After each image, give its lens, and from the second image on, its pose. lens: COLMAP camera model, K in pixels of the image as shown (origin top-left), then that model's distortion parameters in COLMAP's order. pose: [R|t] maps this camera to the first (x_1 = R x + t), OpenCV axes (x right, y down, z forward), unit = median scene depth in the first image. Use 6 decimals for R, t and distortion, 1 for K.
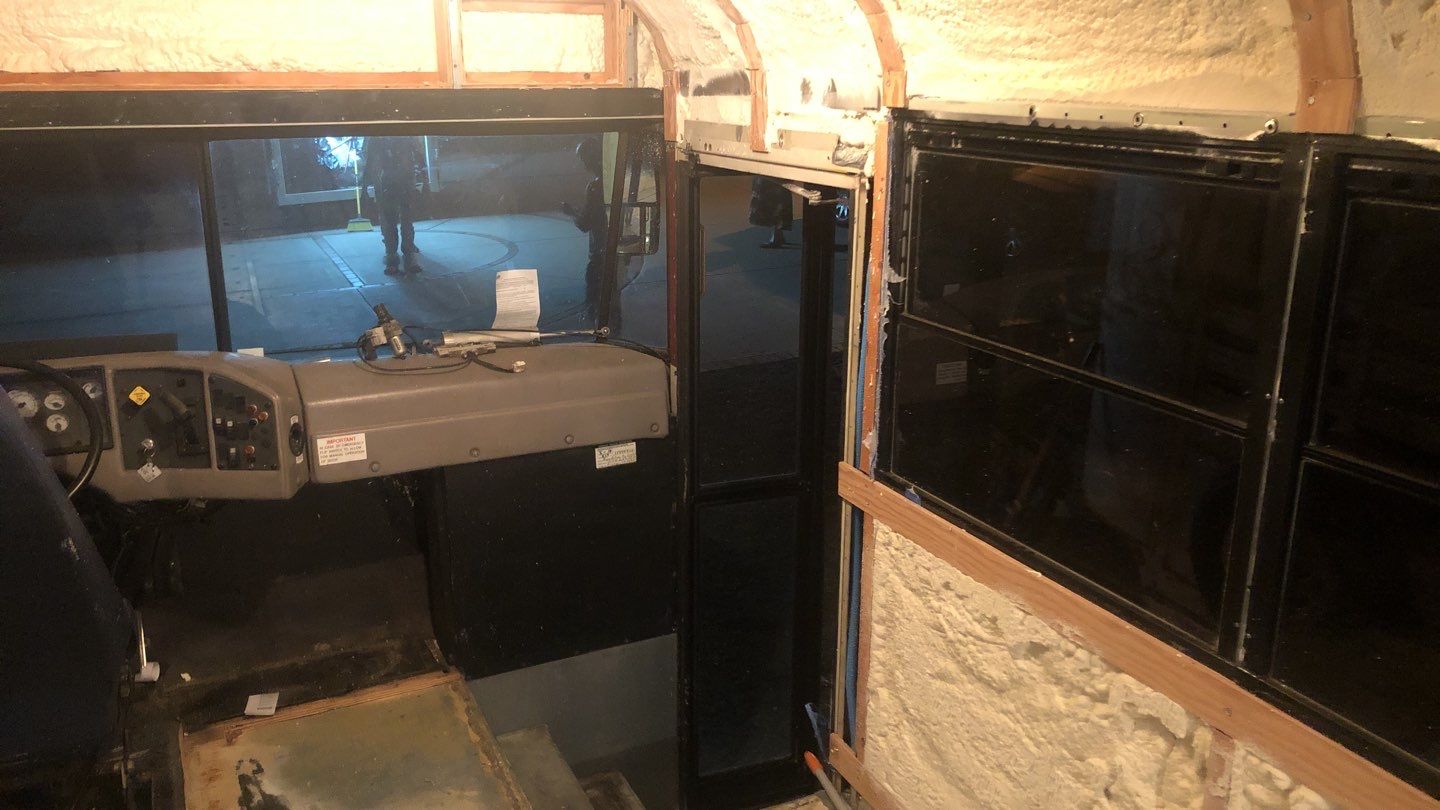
lens RADIAL K [[1166.9, 0, 725.8], [0, 1166.9, 401.9], [0, 0, 1]] dist [0.022296, -0.025752]
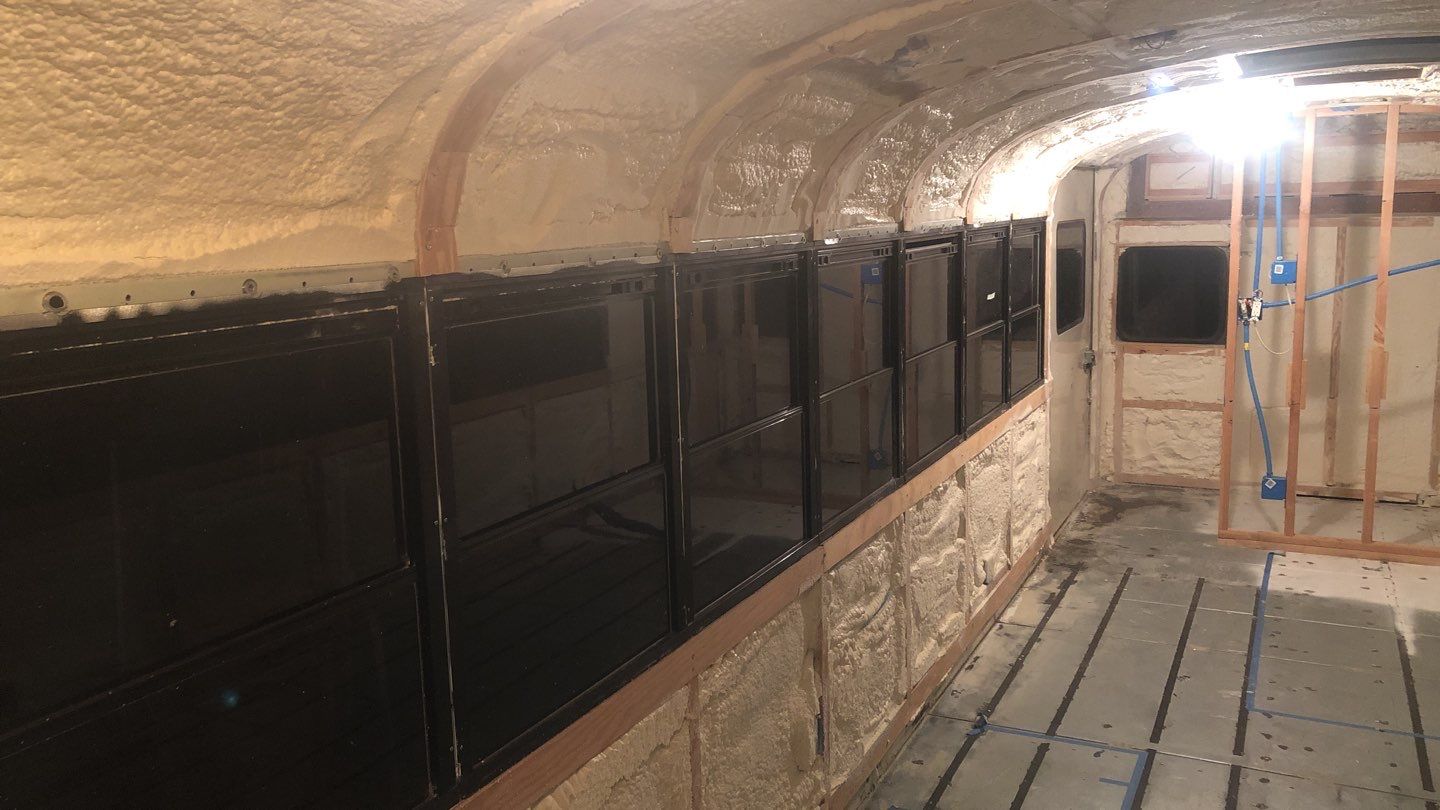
lens RADIAL K [[1166.9, 0, 717.3], [0, 1166.9, 410.1], [0, 0, 1]] dist [0.022296, -0.025752]
pose [[-0.612214, -0.119952, 0.781540, -0.406170], [0.245499, 0.910739, 0.332091, -0.312716], [-0.751614, 0.395178, -0.528120, 1.083070]]
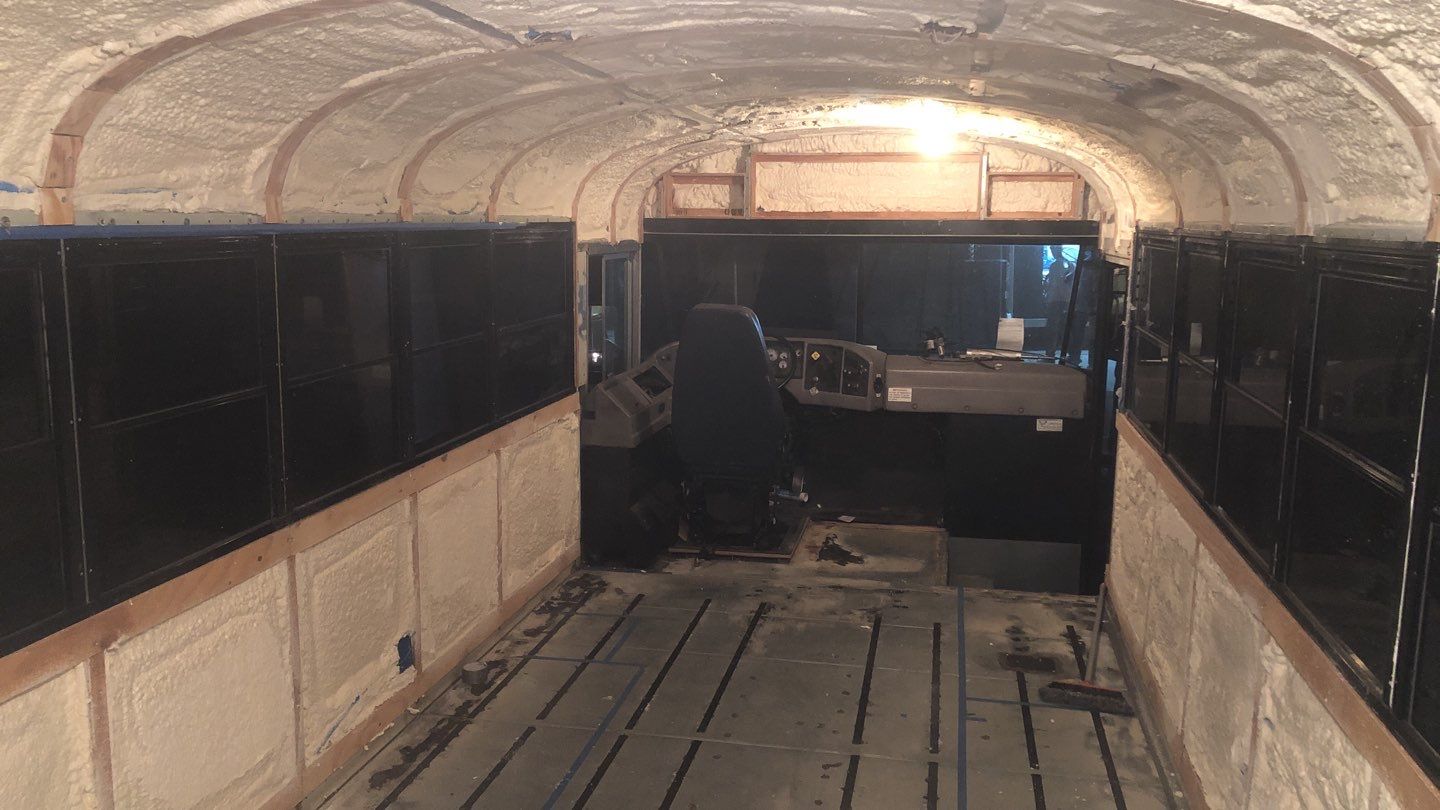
lens RADIAL K [[1166.9, 0, 709.4], [0, 1166.9, 412.3], [0, 0, 1]] dist [0.022296, -0.025752]
pose [[0.789621, 0.103178, -0.604858, 0.655936], [-0.172713, 0.983278, -0.057741, 0.252498], [0.588786, 0.150060, 0.794237, -0.813495]]
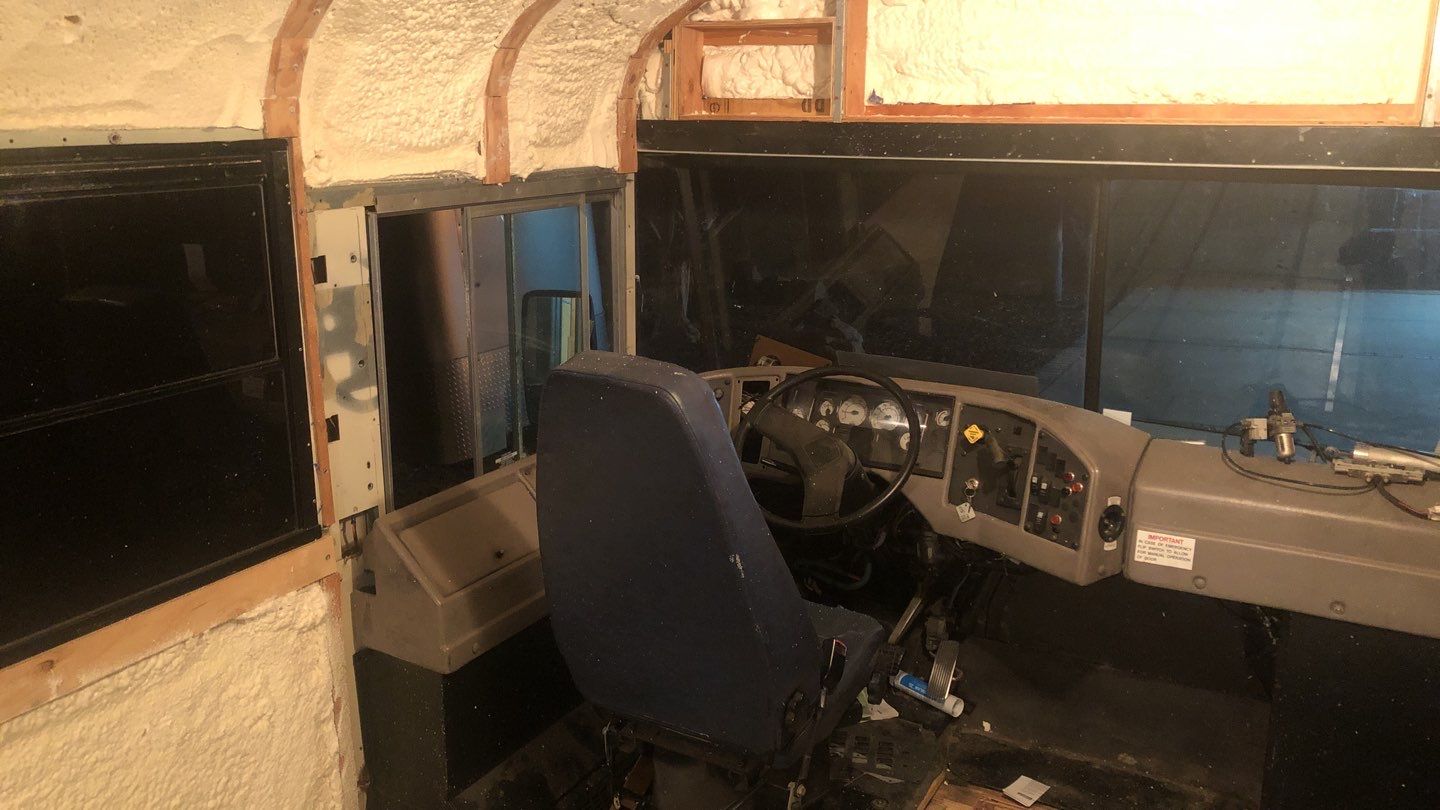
lens RADIAL K [[1166.9, 0, 721.5], [0, 1166.9, 399.8], [0, 0, 1]] dist [0.022296, -0.025752]
pose [[0.568460, 0.203431, -0.797163, 0.145405], [-0.226353, 0.970225, 0.086182, -0.067071], [0.790960, 0.131449, 0.597582, 0.241164]]
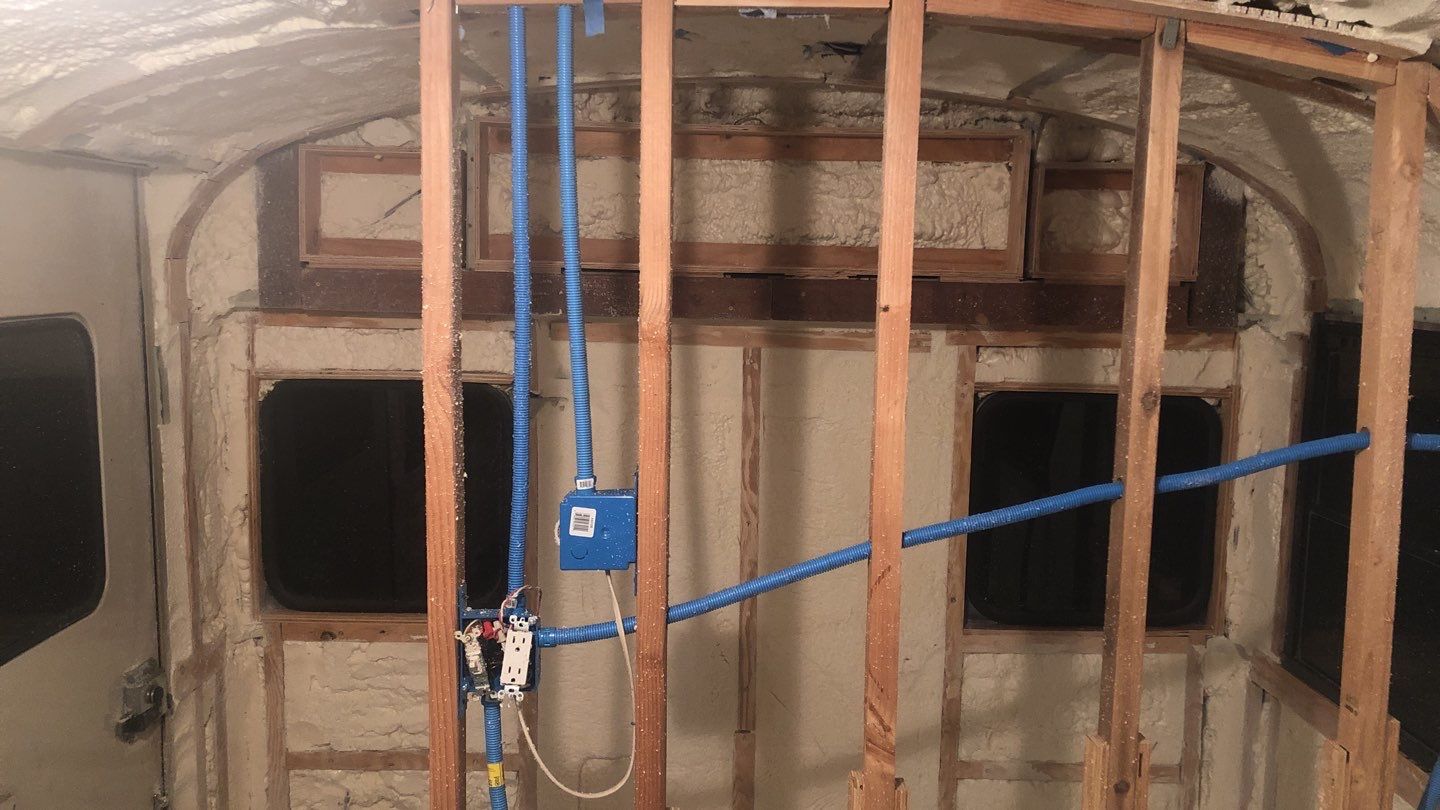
lens RADIAL K [[1166.9, 0, 725.3], [0, 1166.9, 403.8], [0, 0, 1]] dist [0.022296, -0.025752]
pose [[-0.907589, -0.073484, 0.413380, 0.397136], [0.093694, 0.924290, 0.370013, 0.162404], [-0.409273, 0.374550, -0.831990, -0.560427]]
